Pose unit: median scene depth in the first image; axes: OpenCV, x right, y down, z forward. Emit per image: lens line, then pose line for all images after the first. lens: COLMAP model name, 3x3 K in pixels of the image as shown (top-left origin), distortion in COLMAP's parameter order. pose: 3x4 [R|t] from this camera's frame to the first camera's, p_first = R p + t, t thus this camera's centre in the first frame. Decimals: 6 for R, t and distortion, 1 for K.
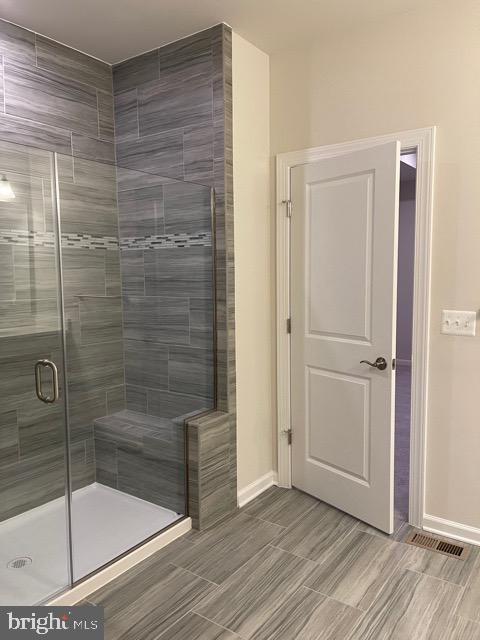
lens RADIAL K [[486.1, 0, 241.3], [0, 486.1, 321.1], [0, 0, 1]] dist [0.079590, -0.098529]
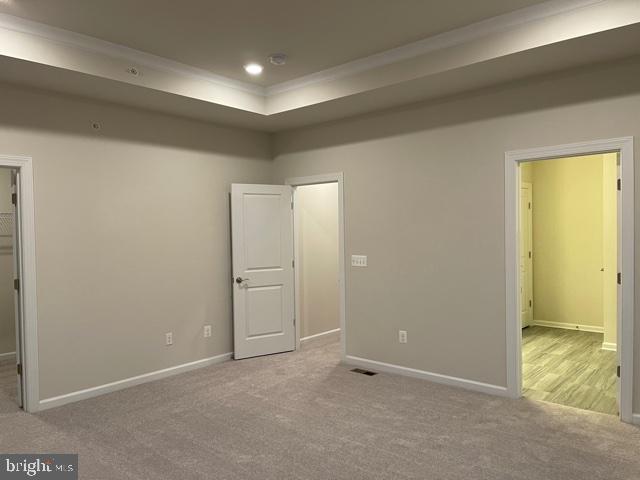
lens RADIAL K [[486.1, 0, 319.1], [0, 486.1, 238.3], [0, 0, 1]] dist [0.079590, -0.098529]
pose [[-0.995072, 0.020526, 0.097004, 0.833177], [0.031481, 0.993120, 0.112792, -0.285423], [-0.094021, 0.115290, -0.988872, 2.593247]]
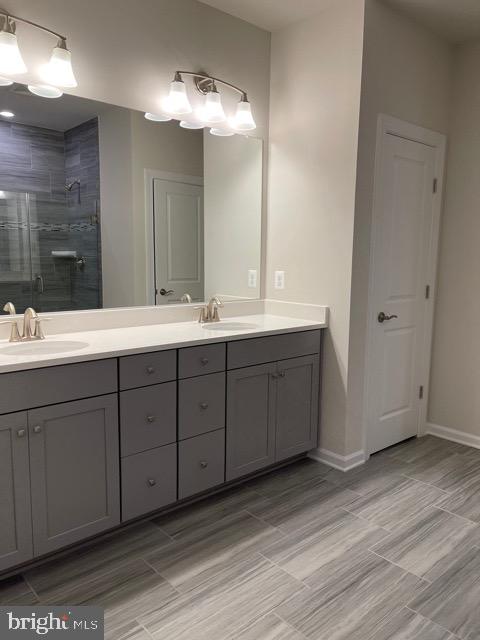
lens RADIAL K [[486.1, 0, 239.6], [0, 486.1, 322.4], [0, 0, 1]] dist [0.079590, -0.098529]
pose [[-0.975330, -0.035808, 0.217827, 0.150362], [0.015668, 0.973039, 0.230109, -0.083371], [-0.220194, 0.227845, -0.948473, 1.183024]]
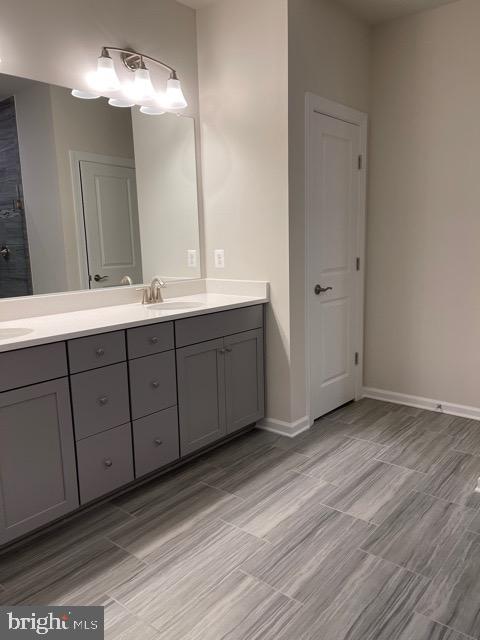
lens RADIAL K [[486.1, 0, 240.7], [0, 486.1, 322.9], [0, 0, 1]] dist [0.079590, -0.098529]
pose [[-0.996598, 0.018697, 0.080272, 0.171991], [0.039343, 0.963726, 0.263979, -0.071770], [-0.072425, 0.266239, -0.961182, 1.211560]]
